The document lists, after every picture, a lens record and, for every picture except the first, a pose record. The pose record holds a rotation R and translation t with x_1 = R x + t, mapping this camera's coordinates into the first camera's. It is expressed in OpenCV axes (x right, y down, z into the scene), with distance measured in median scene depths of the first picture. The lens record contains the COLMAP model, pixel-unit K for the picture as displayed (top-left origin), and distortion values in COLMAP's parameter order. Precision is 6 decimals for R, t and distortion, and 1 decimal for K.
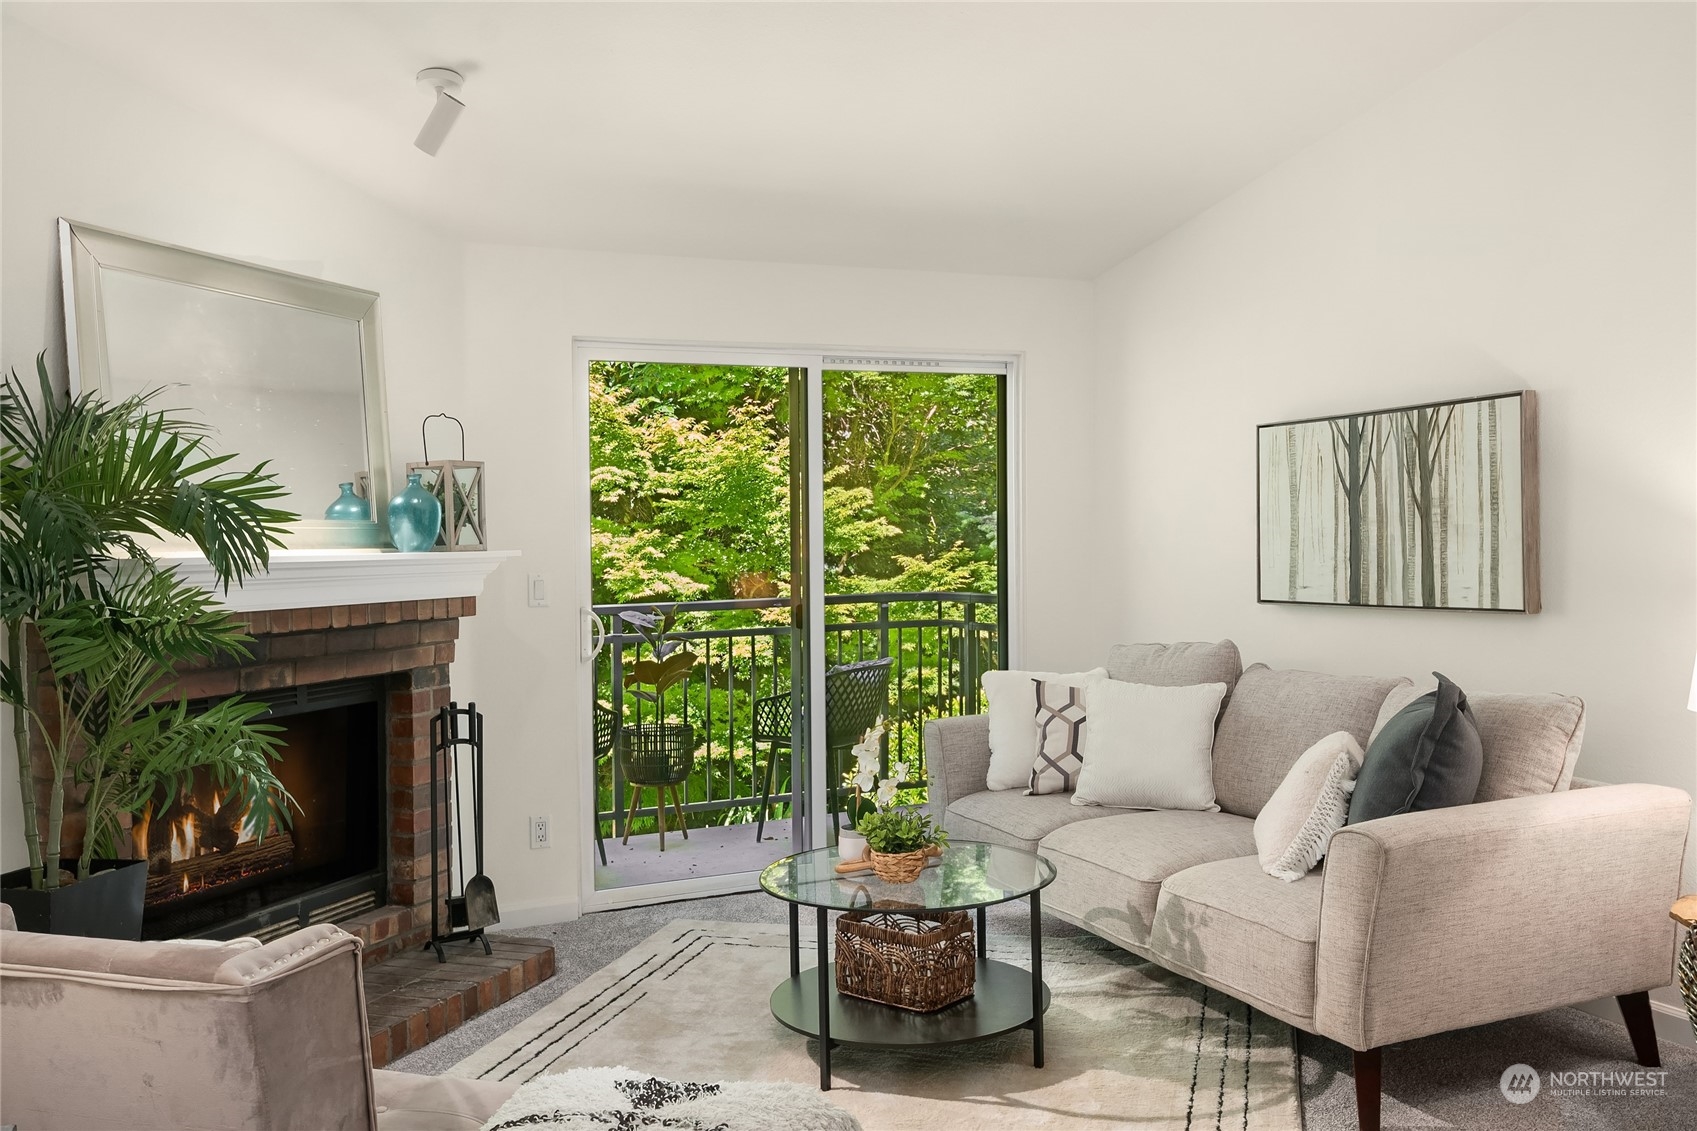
lens RADIAL K [[1417.1, 0, 848.5], [0, 1417.1, 565.5], [0, 0, 1]] dist [0.000828, 0.003377]
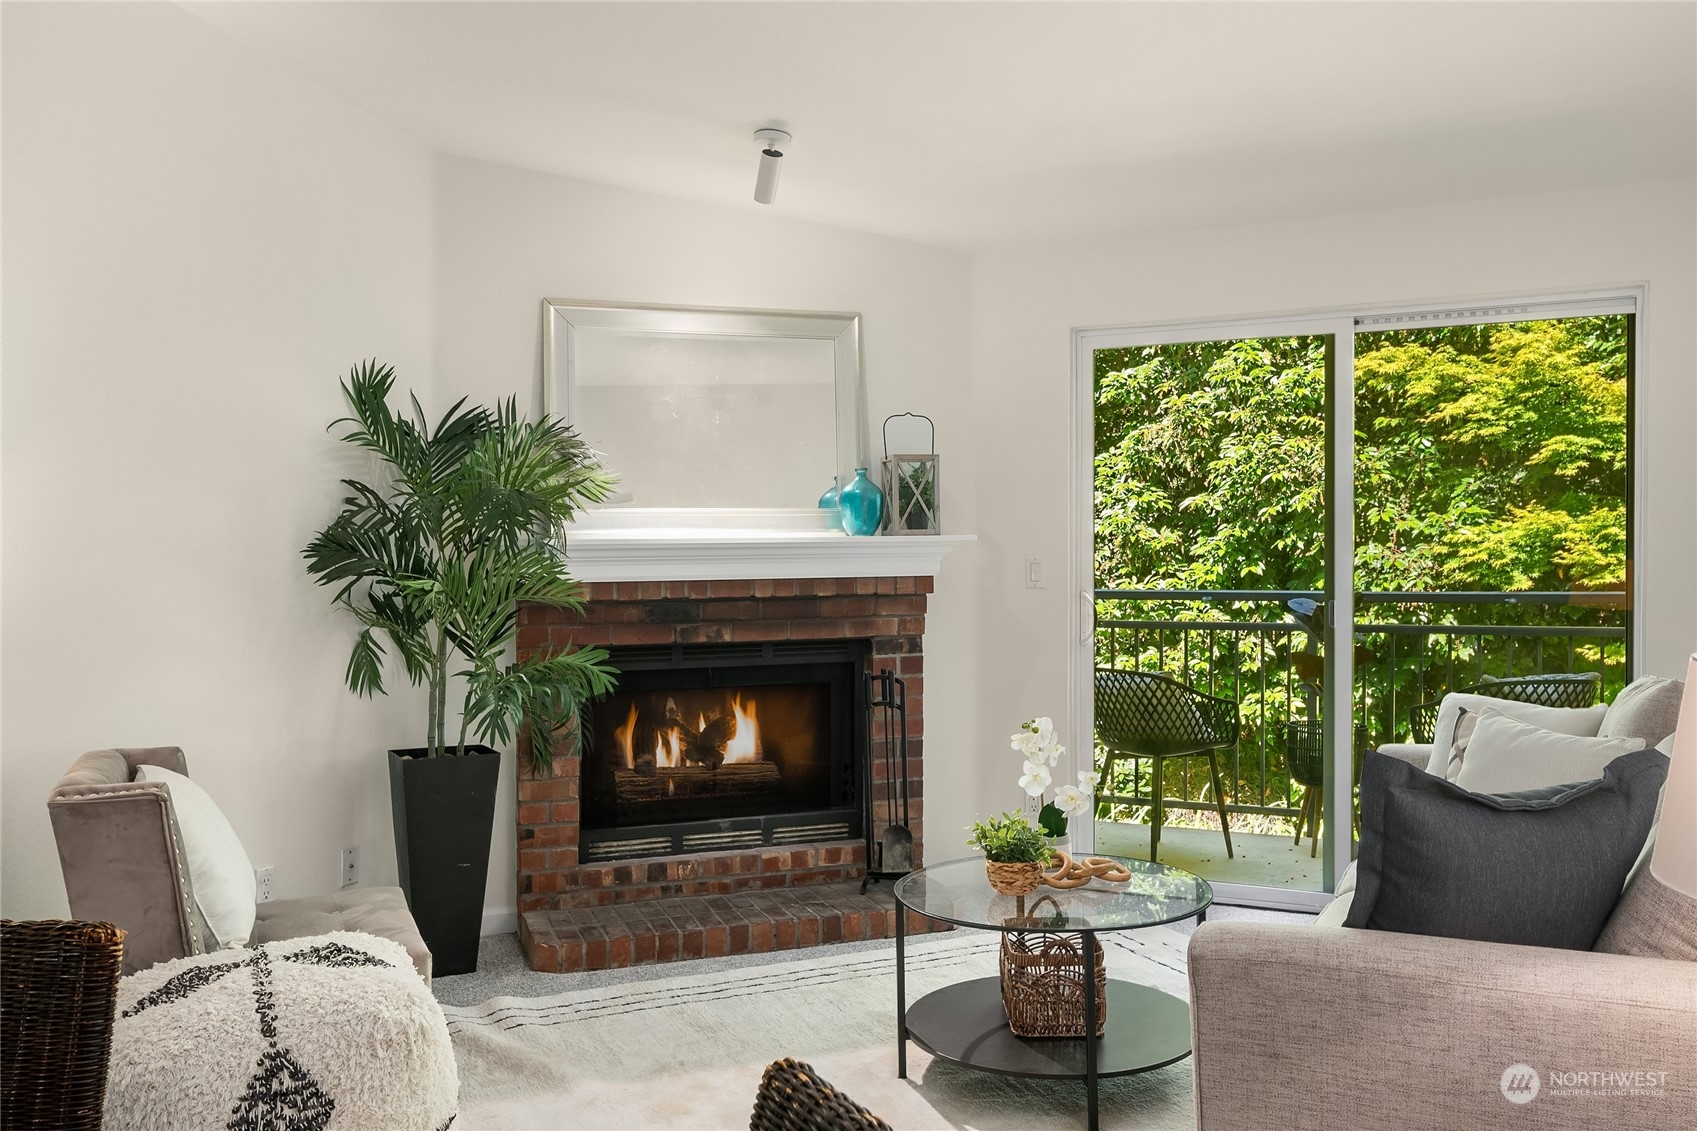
lens RADIAL K [[1405.8, 0, 847.8], [0, 1405.8, 539.0], [0, 0, 1]] dist [0.002700, 0.000027]
pose [[0.645343, 0.018501, -0.763669, 0.548838], [-0.016701, 0.999809, 0.010108, -0.017714], [0.763710, 0.006231, 0.645529, 0.246333]]
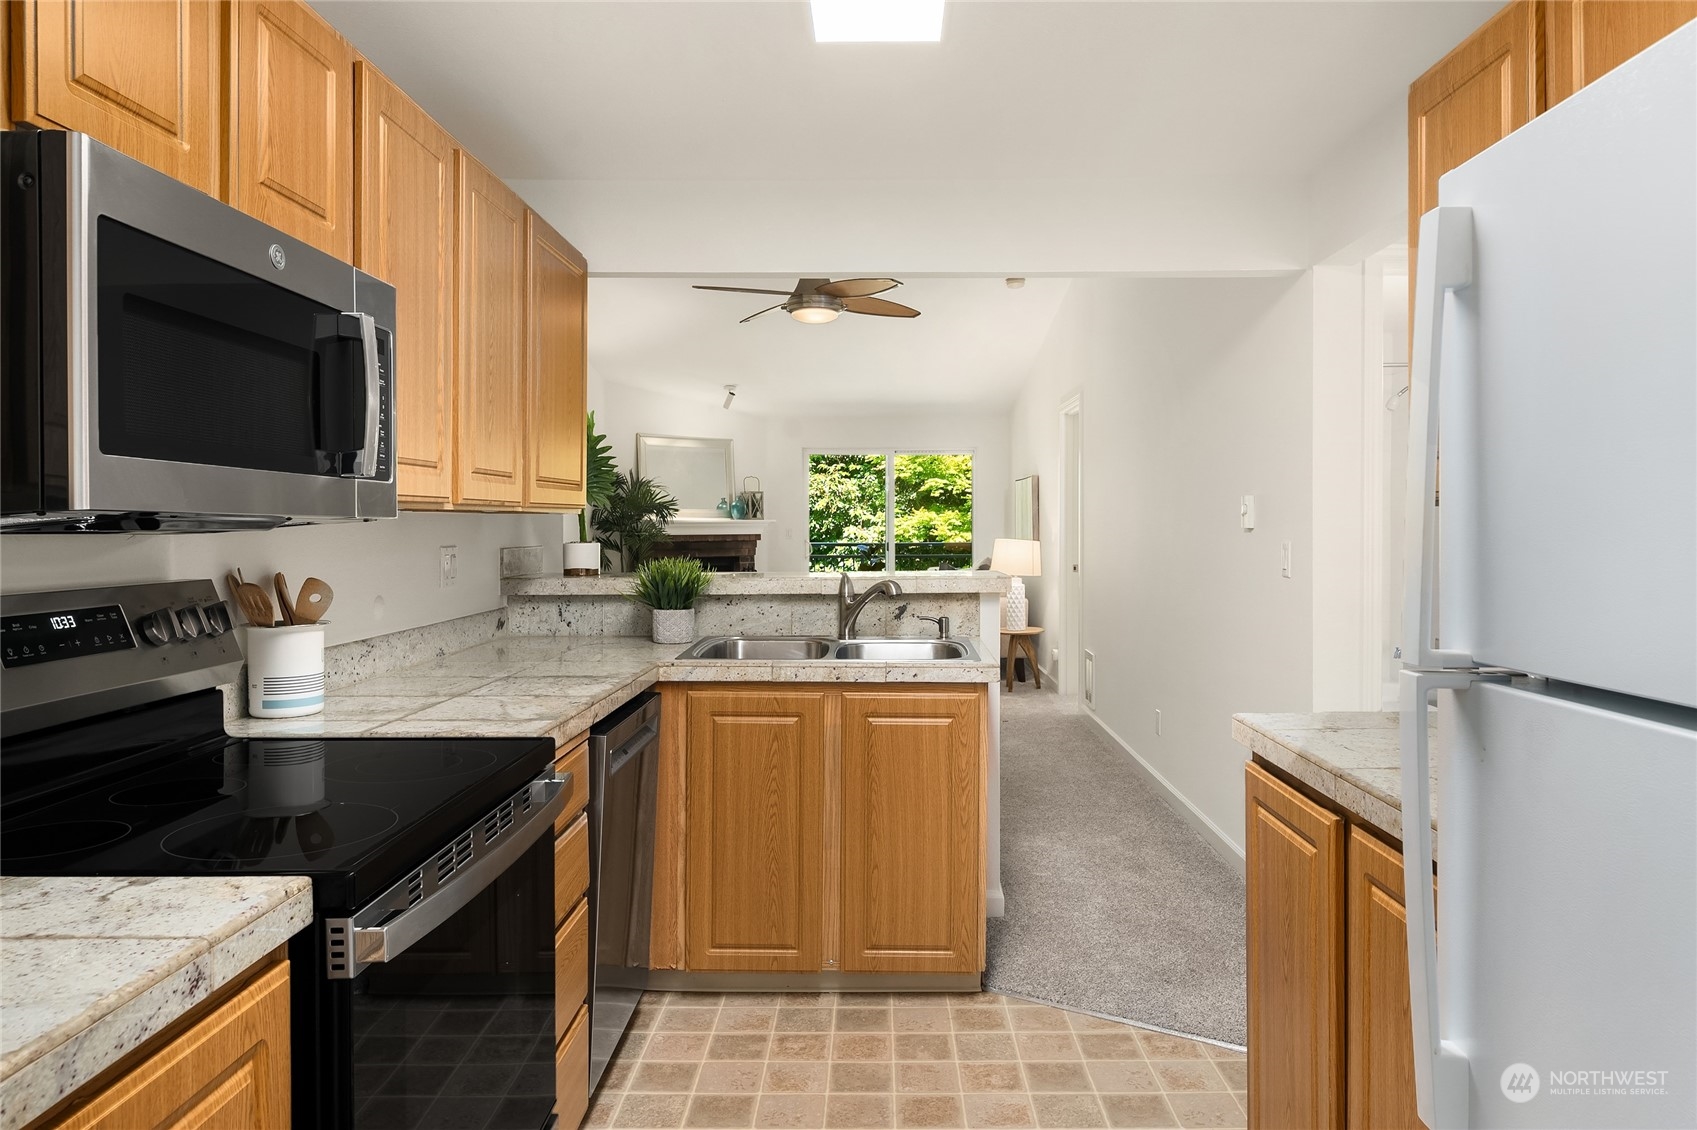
lens RADIAL K [[1102.3, 0, 856.6], [0, 1102.3, 525.6], [0, 0, 1]] dist [0.000370, -0.001203]
pose [[0.907336, 0.025116, -0.419656, 0.994348], [-0.027142, 0.999631, 0.001142, -0.006186], [0.419530, 0.010354, 0.907682, -1.175168]]
